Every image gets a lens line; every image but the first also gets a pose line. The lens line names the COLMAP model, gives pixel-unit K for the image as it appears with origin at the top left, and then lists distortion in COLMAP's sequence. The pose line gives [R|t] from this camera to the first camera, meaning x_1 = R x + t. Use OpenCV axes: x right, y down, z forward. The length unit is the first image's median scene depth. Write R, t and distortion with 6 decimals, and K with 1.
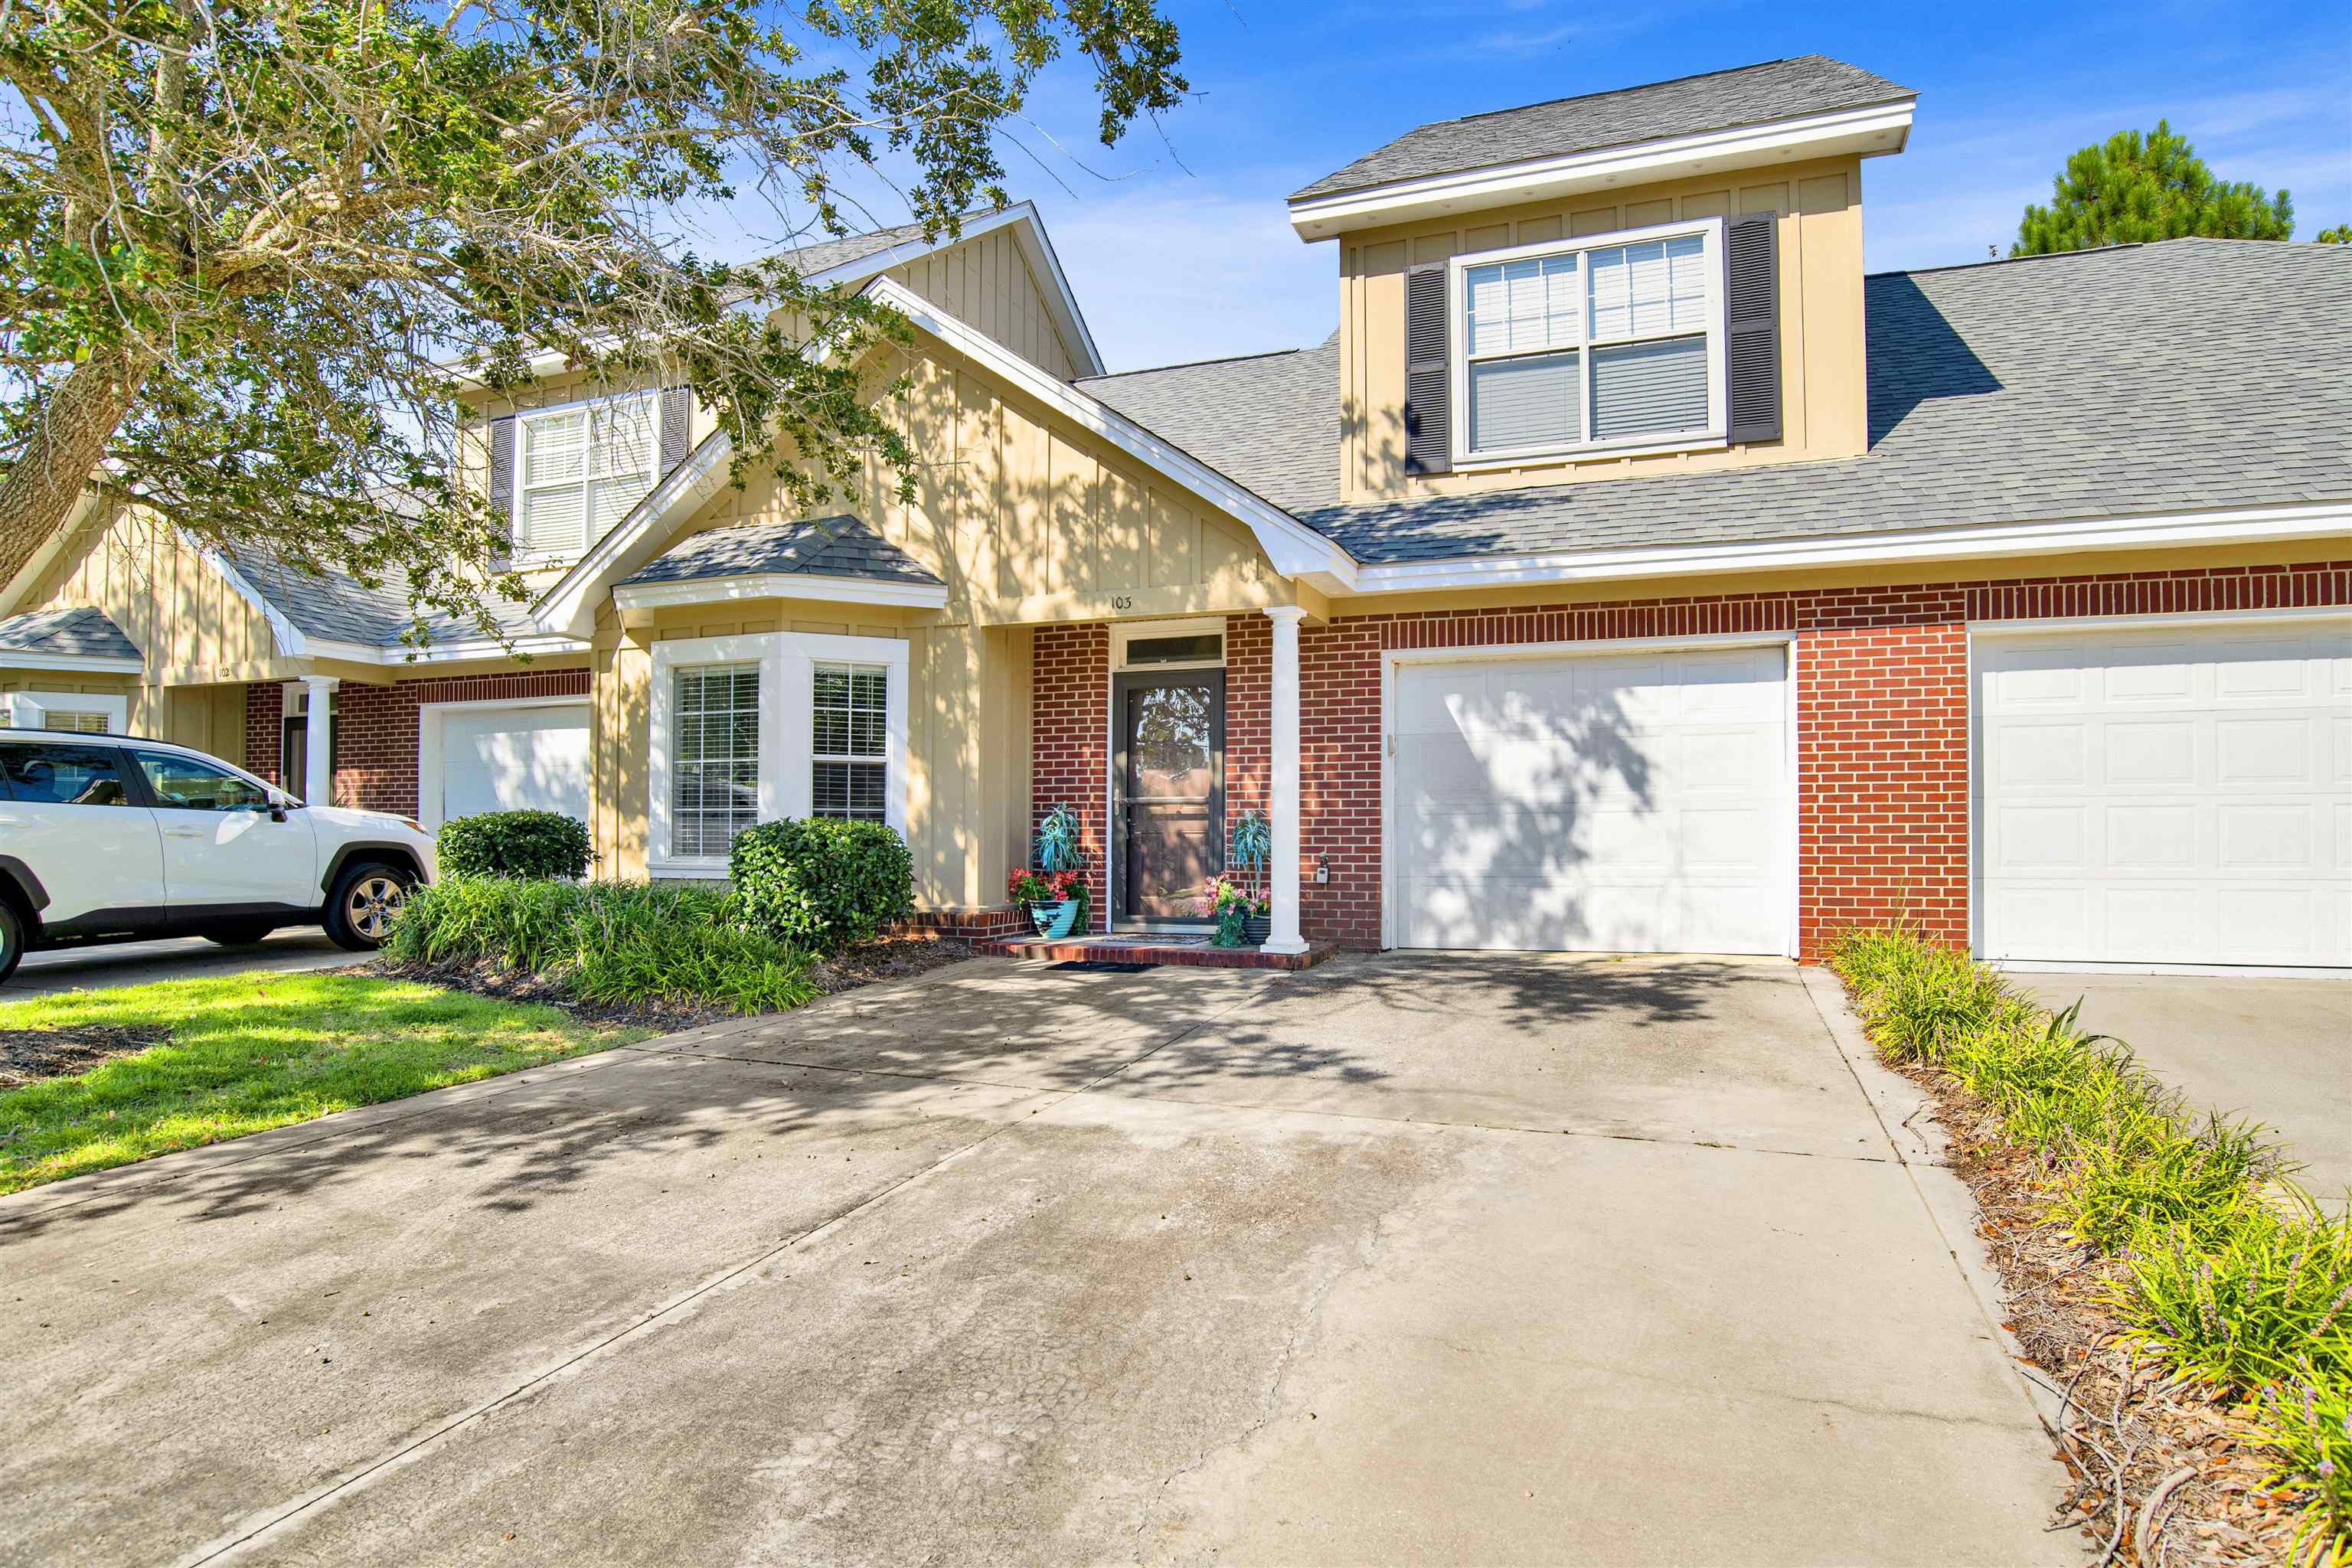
lens RADIAL K [[1252.0, 0, 1183.3], [0, 1252.0, 831.2], [0, 0, 1]] dist [-0.066667, 0.021526]
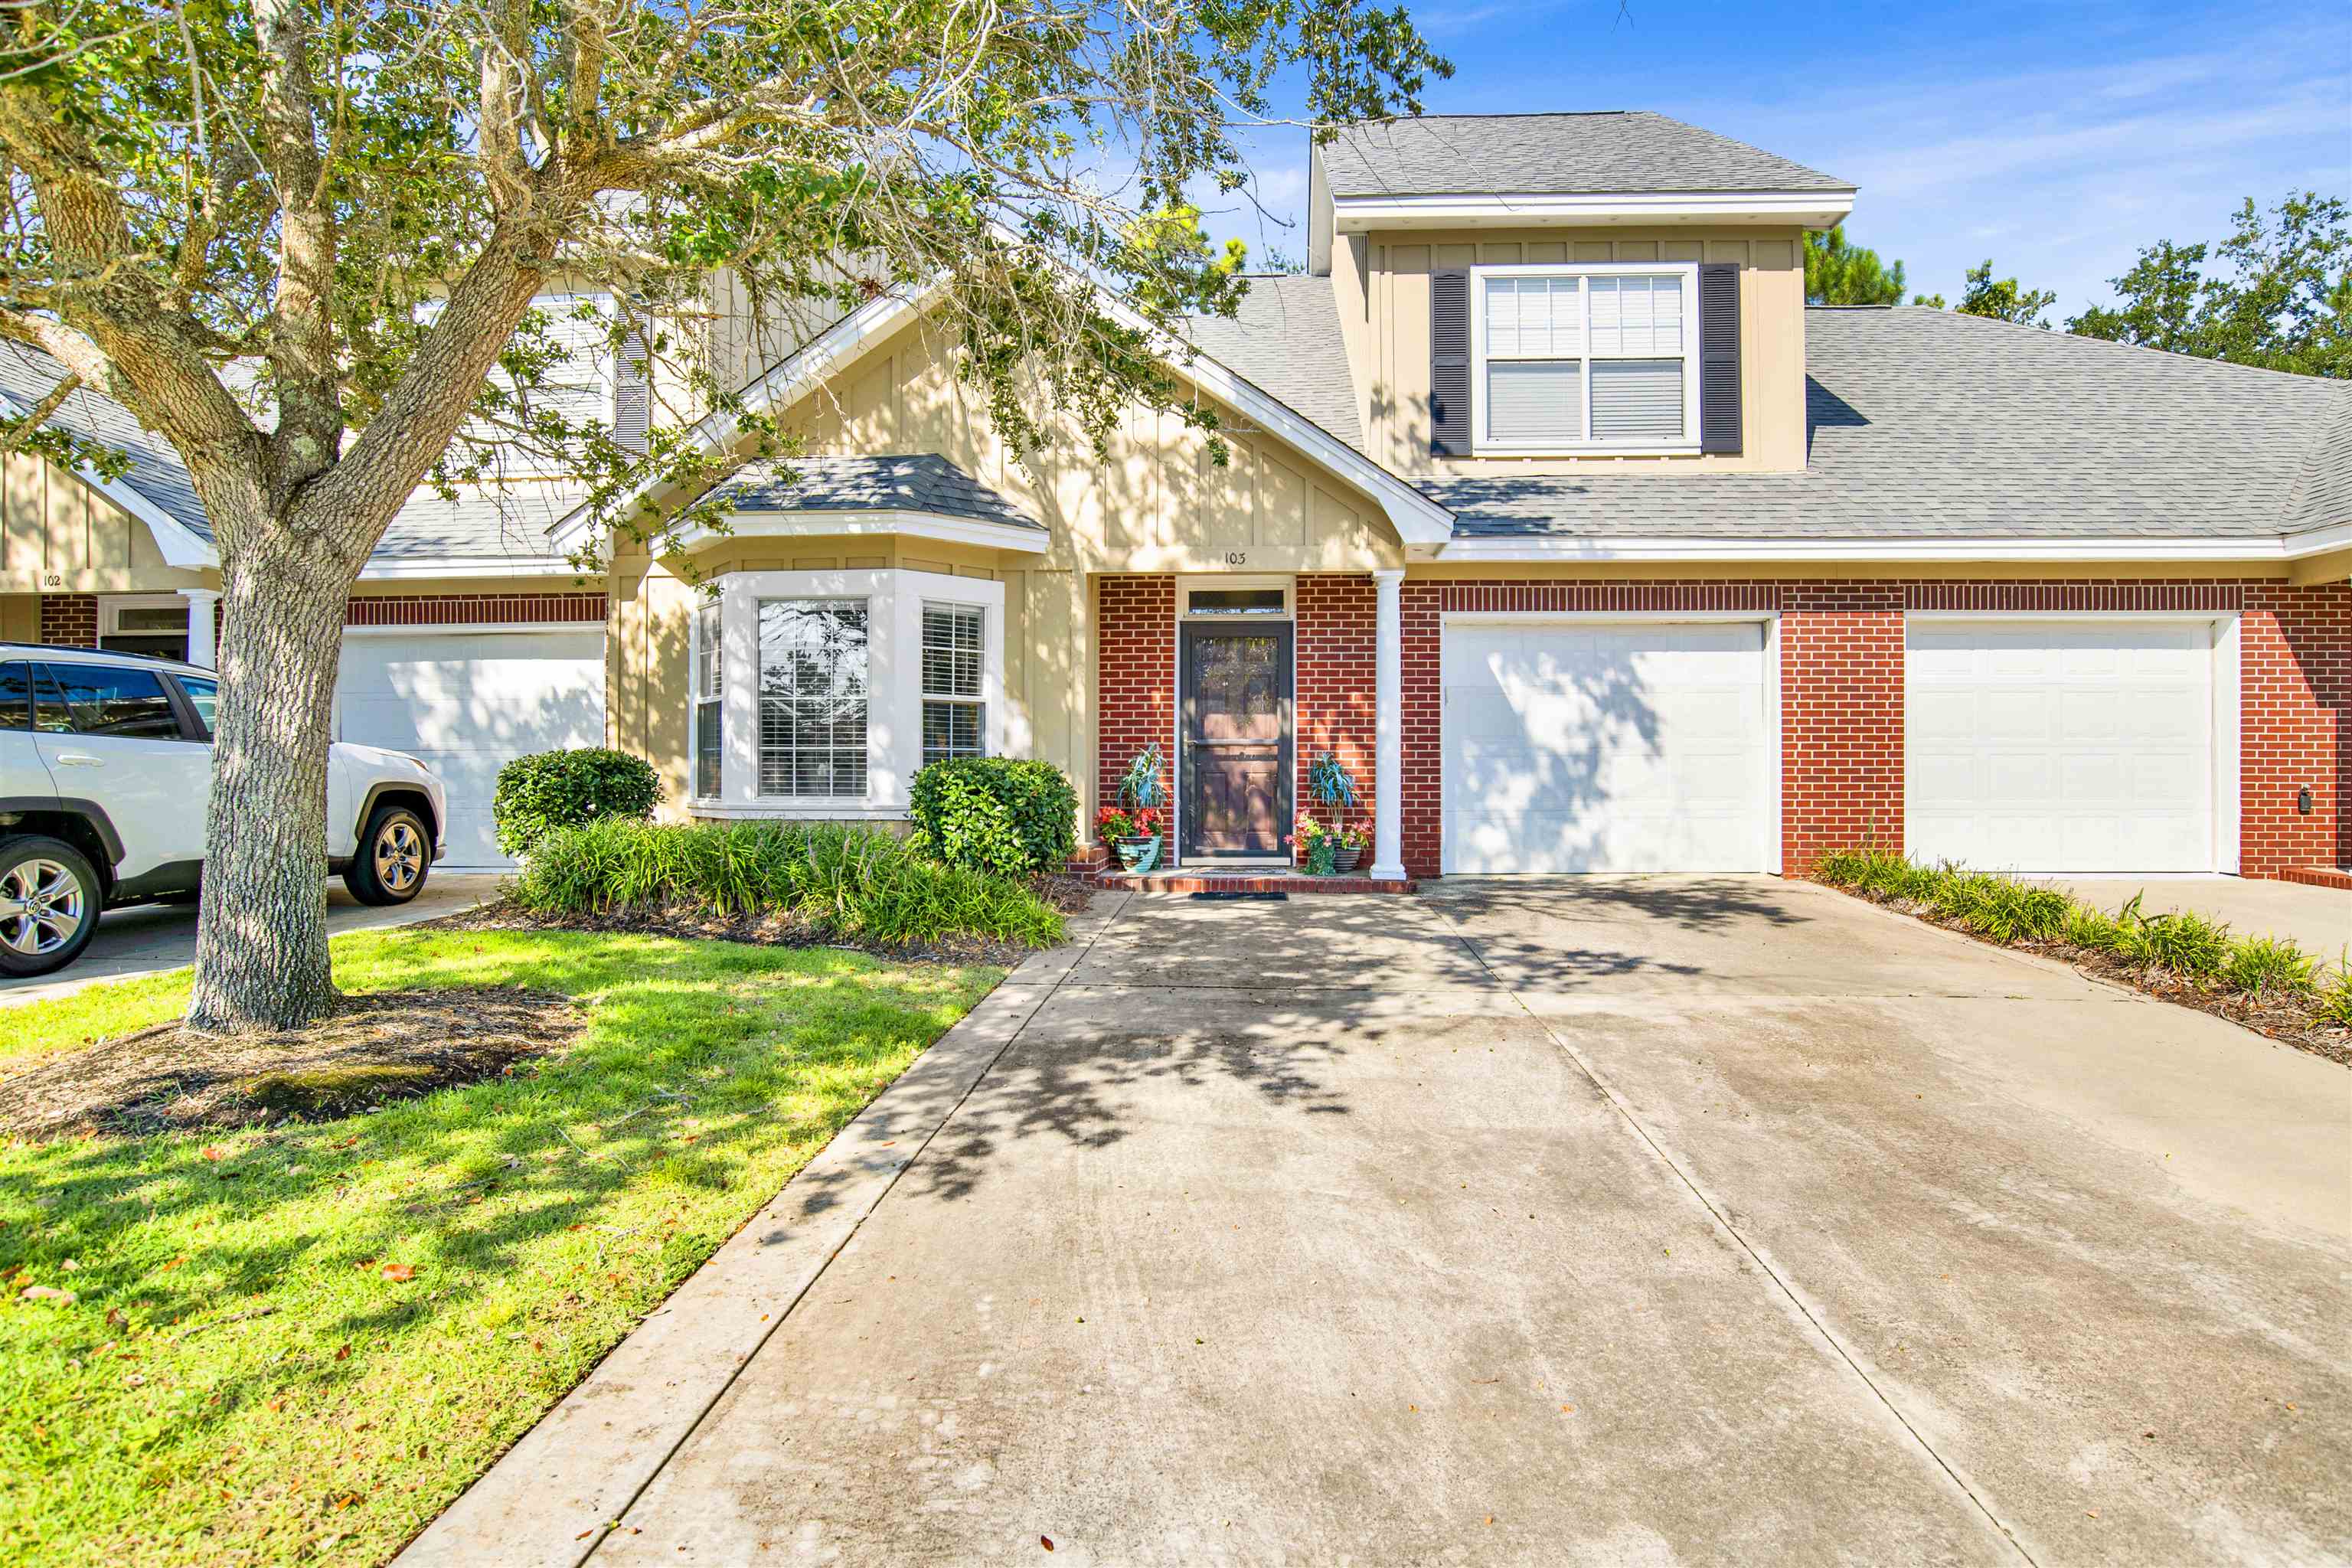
lens RADIAL K [[1252.0, 0, 1178.0], [0, 1252.0, 790.8], [0, 0, 1]] dist [-0.066667, 0.021526]
pose [[0.958008, -0.003442, 0.286721, -0.395005], [0.000053, 0.999930, 0.011826, 0.002574], [-0.286742, -0.011314, 0.957941, -0.014981]]
